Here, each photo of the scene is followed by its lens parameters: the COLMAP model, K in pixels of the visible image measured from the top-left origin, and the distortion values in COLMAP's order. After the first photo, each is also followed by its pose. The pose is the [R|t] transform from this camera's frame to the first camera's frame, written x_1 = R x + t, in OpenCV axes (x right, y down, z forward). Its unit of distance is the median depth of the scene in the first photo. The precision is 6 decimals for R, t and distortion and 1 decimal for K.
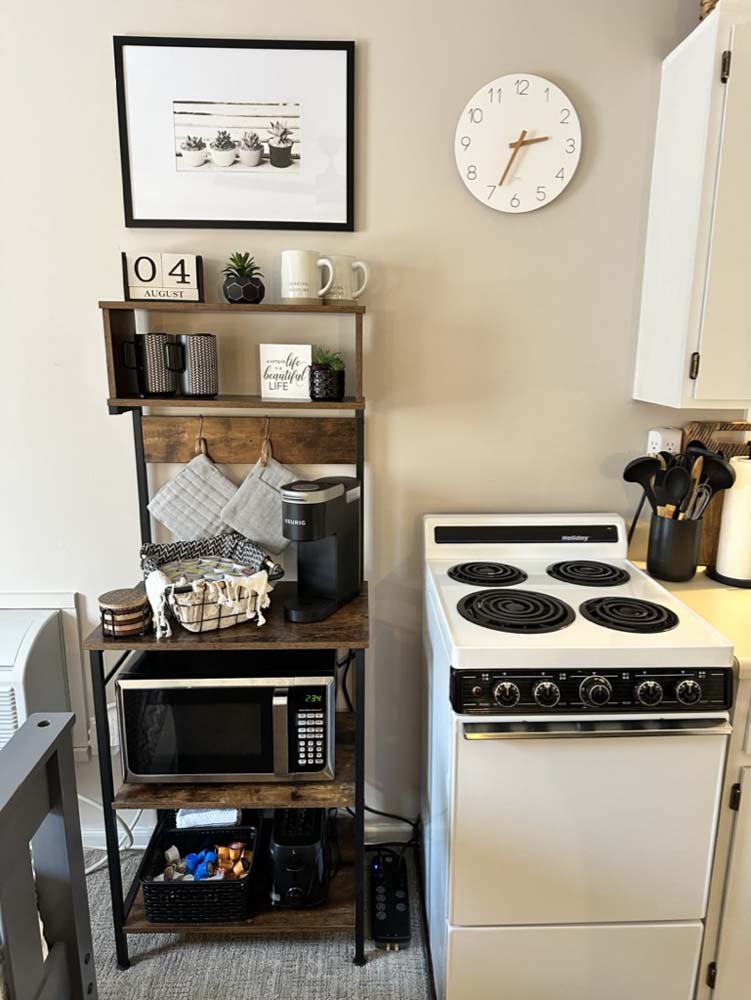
lens RADIAL K [[696.7, 0, 380.3], [0, 696.7, 509.1], [0, 0, 1]] dist [0.115619, -0.153403]
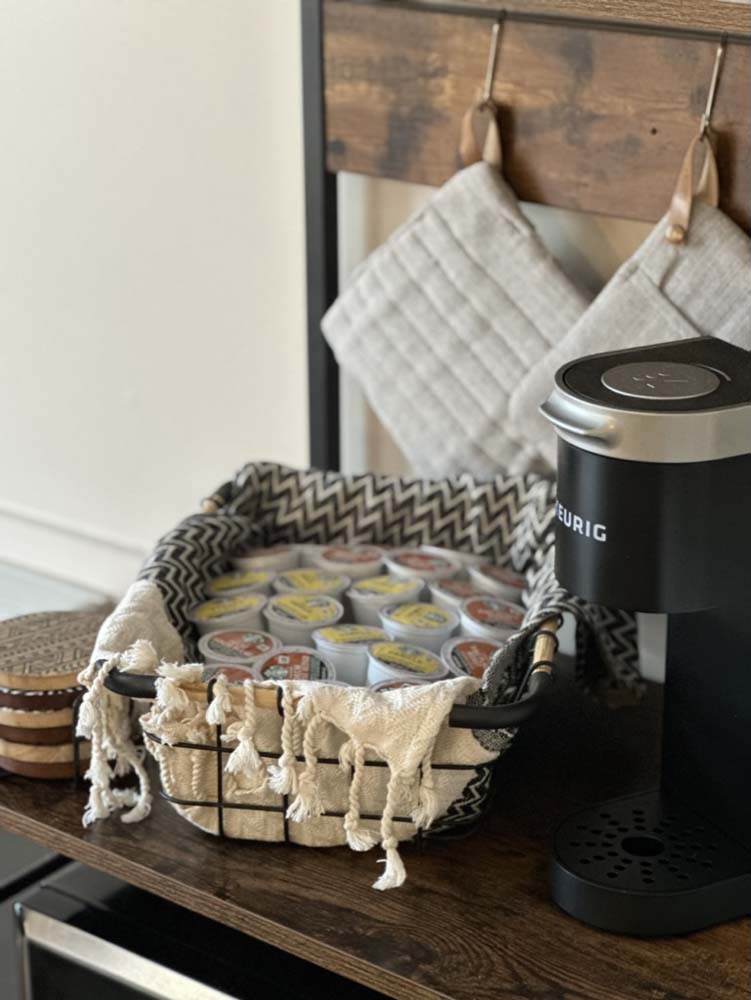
lens RADIAL K [[2236.3, 0, 375.7], [0, 2236.3, 506.2], [0, 0, 1]] dist [0.018481, 0.486856]
pose [[0.775243, 0.213451, -0.594506, 0.249623], [-0.129357, 0.974877, 0.181335, -0.103843], [0.618276, -0.063675, 0.783377, 0.323380]]
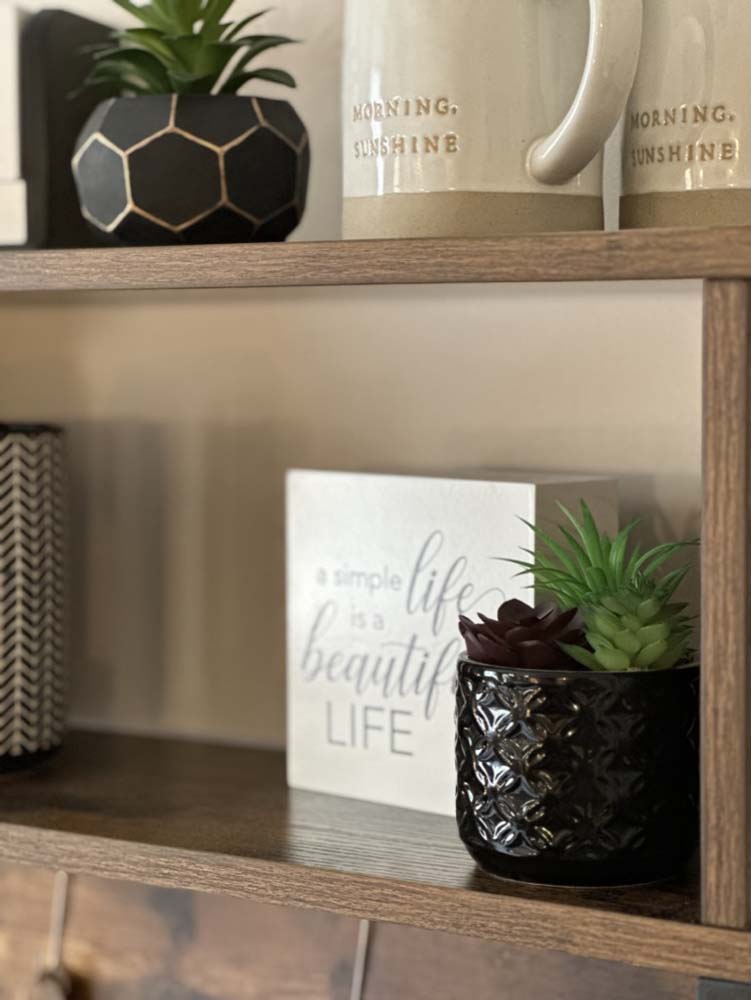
lens RADIAL K [[2236.3, 0, 375.7], [0, 2236.3, 506.2], [0, 0, 1]] dist [0.018481, 0.486856]
pose [[0.824953, 0.021200, -0.564804, 0.143334], [-0.118360, 0.983619, -0.135956, -0.155834], [0.552670, 0.179008, 0.813949, 0.574186]]
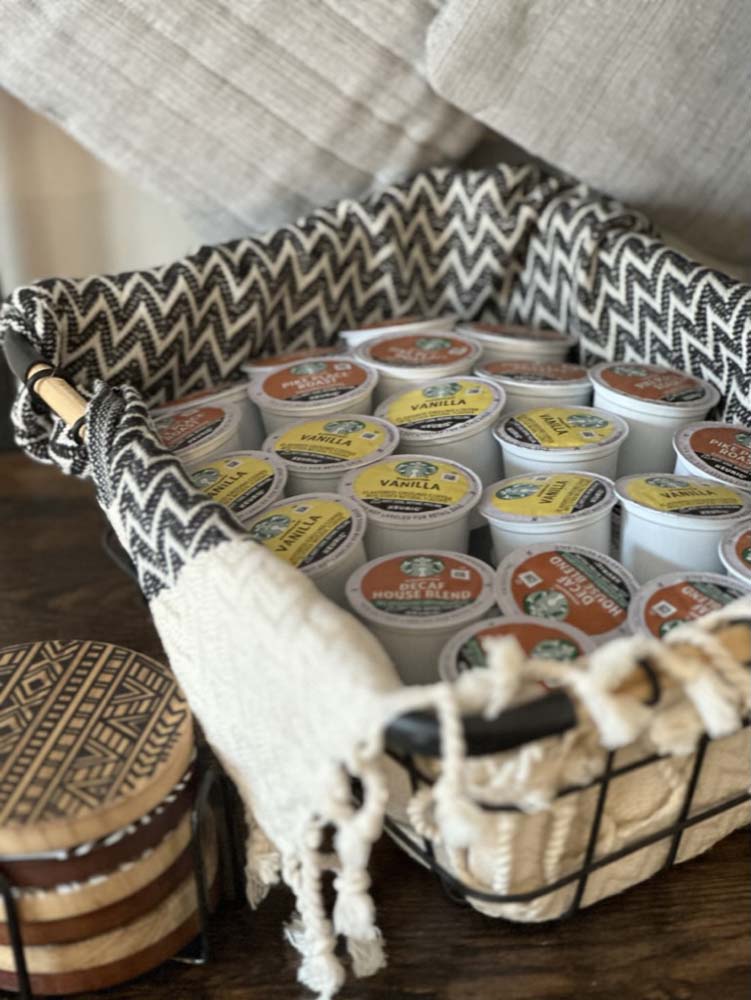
lens RADIAL K [[2236.3, 0, 375.7], [0, 2236.3, 506.2], [0, 0, 1]] dist [0.018481, 0.486856]
pose [[0.997613, -0.069021, 0.001943, -0.259819], [0.065297, 0.952183, 0.298468, -0.049302], [-0.022451, -0.297629, 0.954418, 0.506799]]
